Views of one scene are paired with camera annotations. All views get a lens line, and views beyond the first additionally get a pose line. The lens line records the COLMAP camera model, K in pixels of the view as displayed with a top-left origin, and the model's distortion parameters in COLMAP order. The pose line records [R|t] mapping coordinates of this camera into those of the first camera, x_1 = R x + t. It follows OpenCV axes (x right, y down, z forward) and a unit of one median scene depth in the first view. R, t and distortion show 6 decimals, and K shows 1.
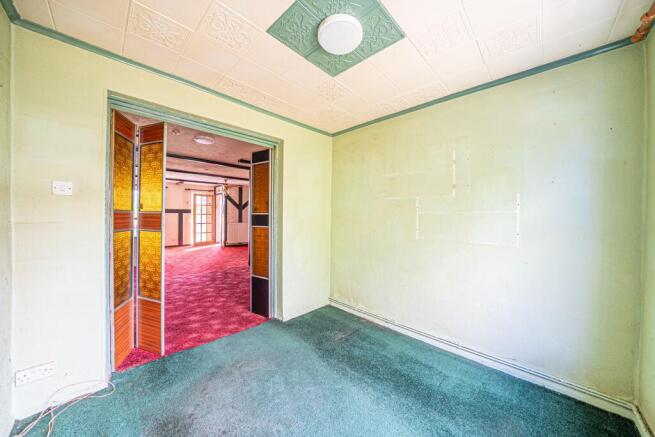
lens RADIAL K [[224.6, 0, 327.6], [0, 224.6, 216.2], [0, 0, 1]] dist [-0.020196, 0.000042]
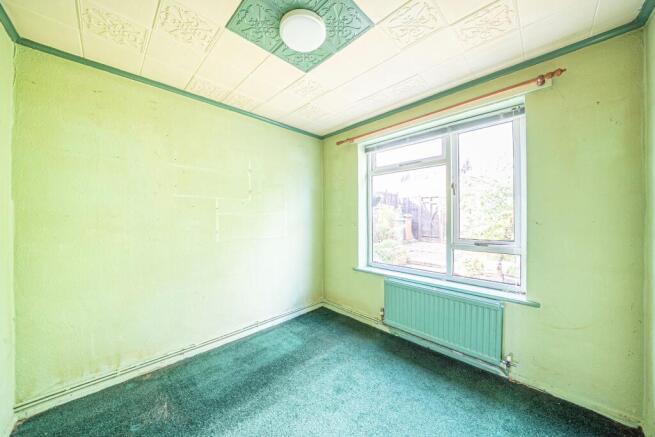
lens RADIAL K [[224.6, 0, 326.8], [0, 224.6, 216.7], [0, 0, 1]] dist [-0.020196, 0.000042]
pose [[0.026636, -0.010454, 0.999591, -0.581177], [0.006473, 0.999926, 0.010285, -0.012678], [-0.999624, 0.006196, 0.026702, 0.553381]]
